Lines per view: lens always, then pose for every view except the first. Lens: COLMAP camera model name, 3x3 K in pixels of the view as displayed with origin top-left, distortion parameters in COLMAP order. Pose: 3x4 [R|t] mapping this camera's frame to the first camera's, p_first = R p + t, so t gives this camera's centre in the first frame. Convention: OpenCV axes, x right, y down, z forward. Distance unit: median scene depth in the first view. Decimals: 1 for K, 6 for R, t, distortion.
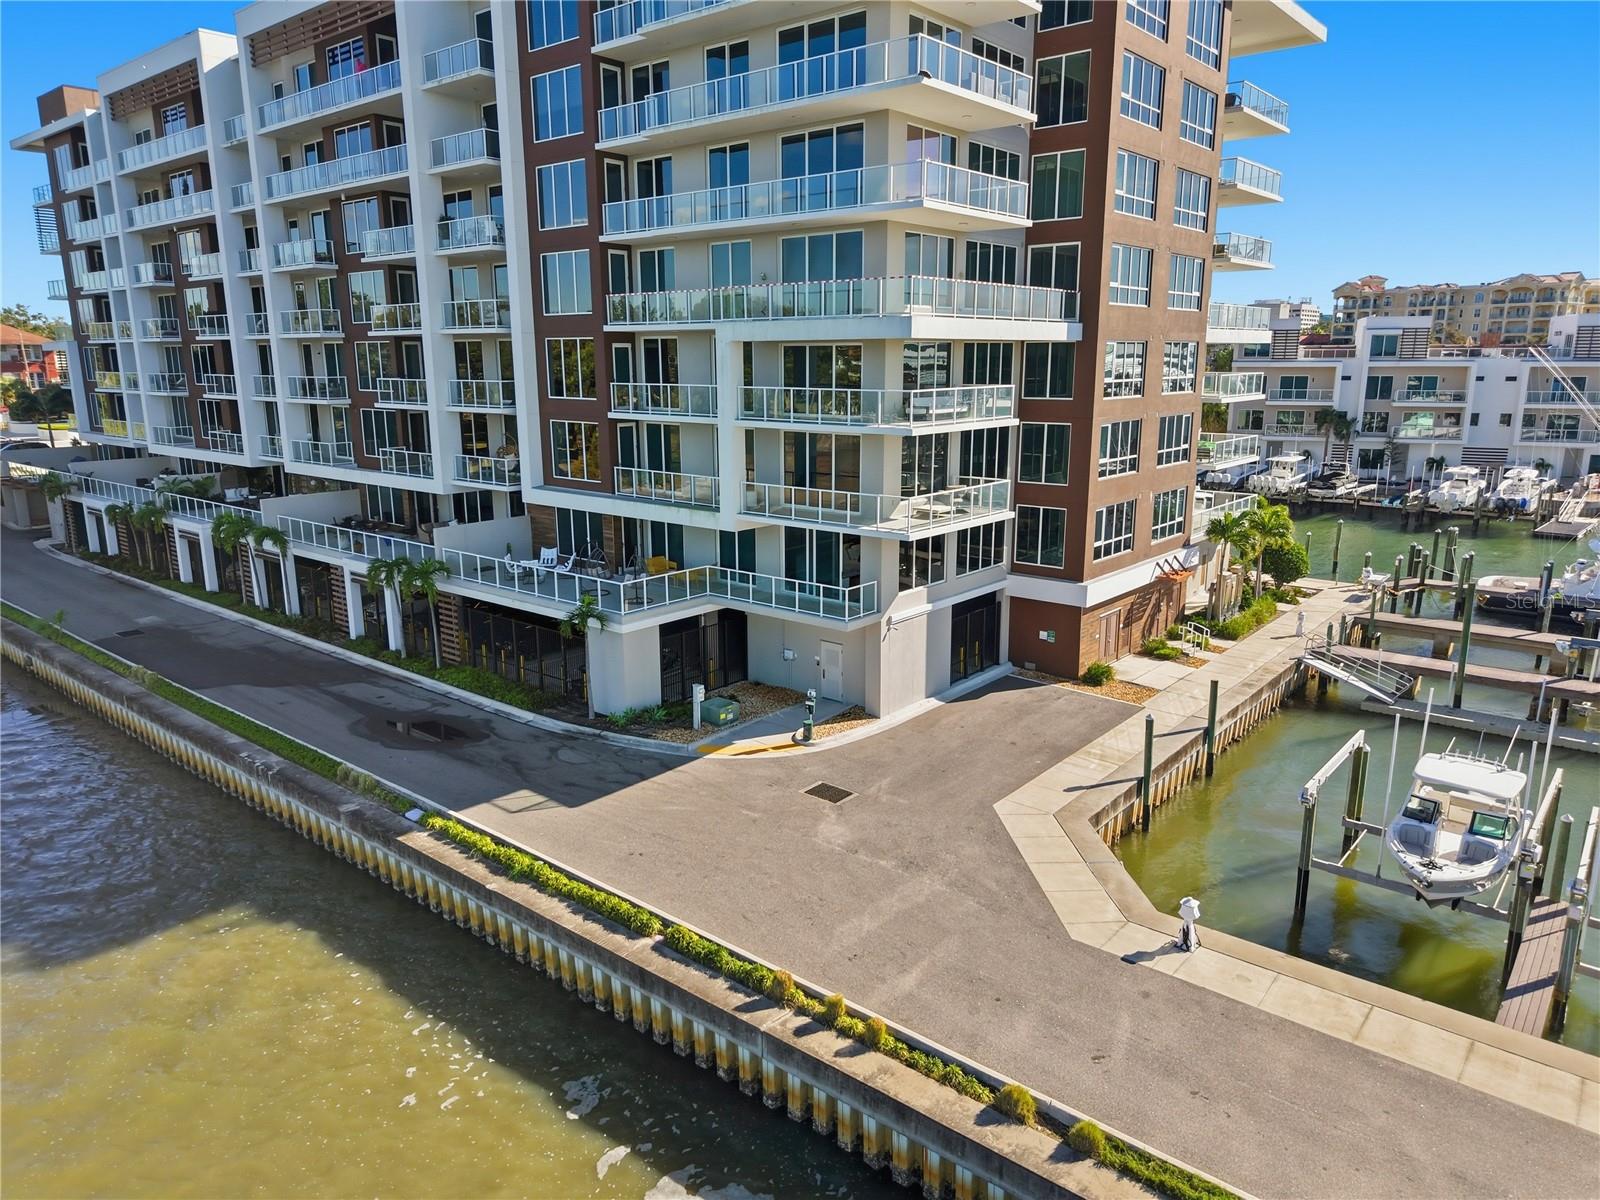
lens RADIAL K [[1088.1, 0, 800.0], [0, 1088.1, 600.0], [0, 0, 1]] dist [0.006351, 0.002395]
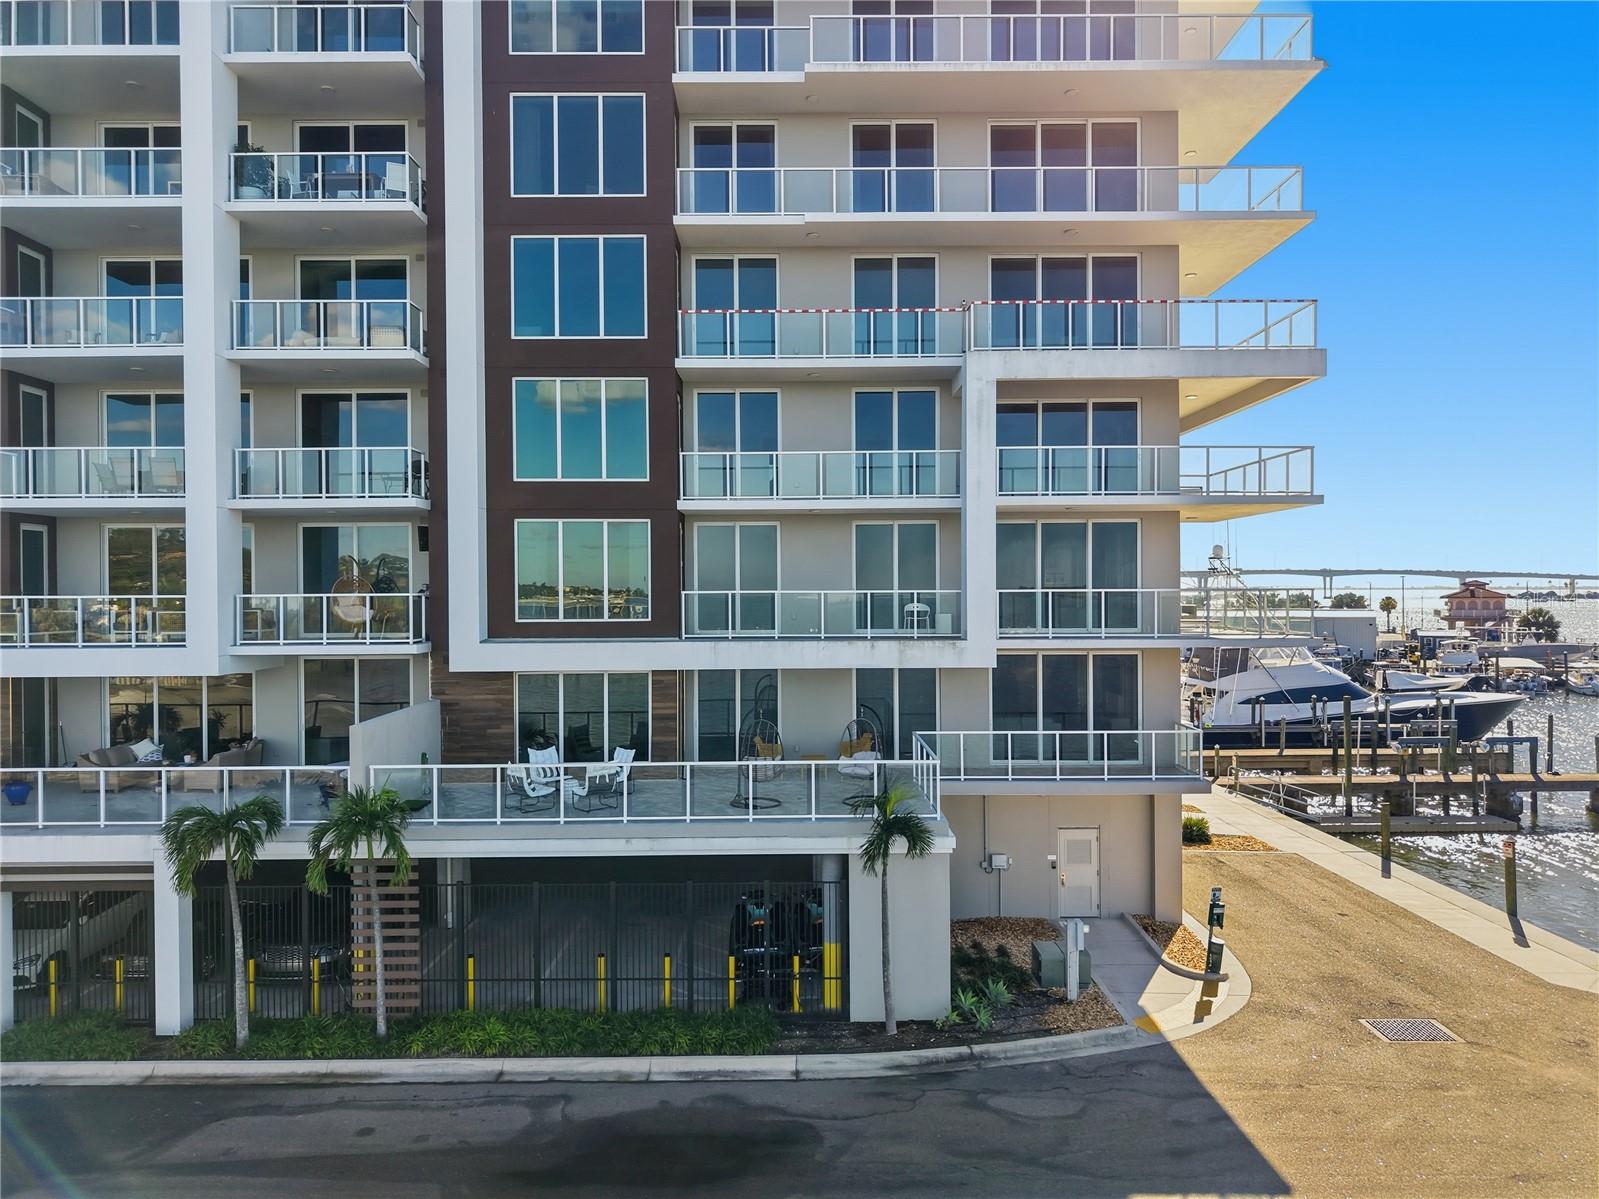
lens RADIAL K [[1087.4, 0, 799.5], [0, 1087.4, 599.5], [0, 0, 1]] dist [0.006351, 0.002395]
pose [[0.765233, -0.004112, 0.643741, -0.571237], [0.149272, 0.973859, -0.171223, -0.010893], [-0.626208, 0.227118, 0.745842, 0.603692]]
